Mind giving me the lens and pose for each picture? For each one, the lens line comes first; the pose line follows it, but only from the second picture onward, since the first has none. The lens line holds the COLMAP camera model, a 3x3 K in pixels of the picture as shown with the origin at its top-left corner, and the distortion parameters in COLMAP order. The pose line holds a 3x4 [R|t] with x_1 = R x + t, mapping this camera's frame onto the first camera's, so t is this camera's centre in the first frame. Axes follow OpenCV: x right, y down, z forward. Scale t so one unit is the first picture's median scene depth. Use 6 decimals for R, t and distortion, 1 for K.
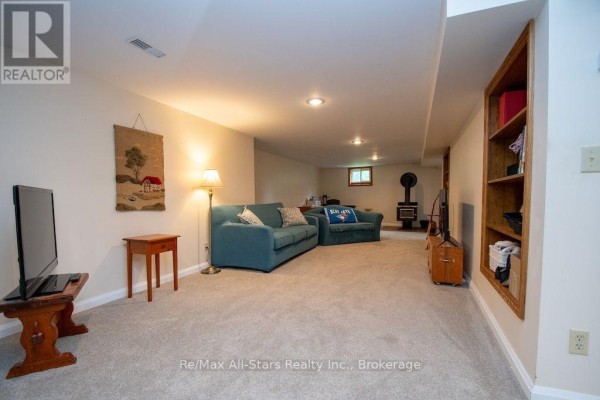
lens RADIAL K [[268.8, 0, 297.8], [0, 268.8, 211.1], [0, 0, 1]] dist [-0.000147, -0.000701]
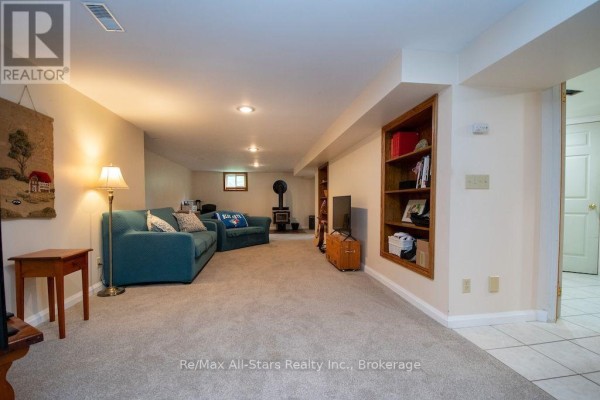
lens RADIAL K [[273.6, 0, 299.7], [0, 273.6, 209.9], [0, 0, 1]] dist [-0.001165, -0.000905]
pose [[0.857739, -0.007375, 0.514033, -0.304751], [0.019675, 0.999635, -0.018489, 0.003140], [-0.513709, 0.025972, 0.857571, -0.001362]]
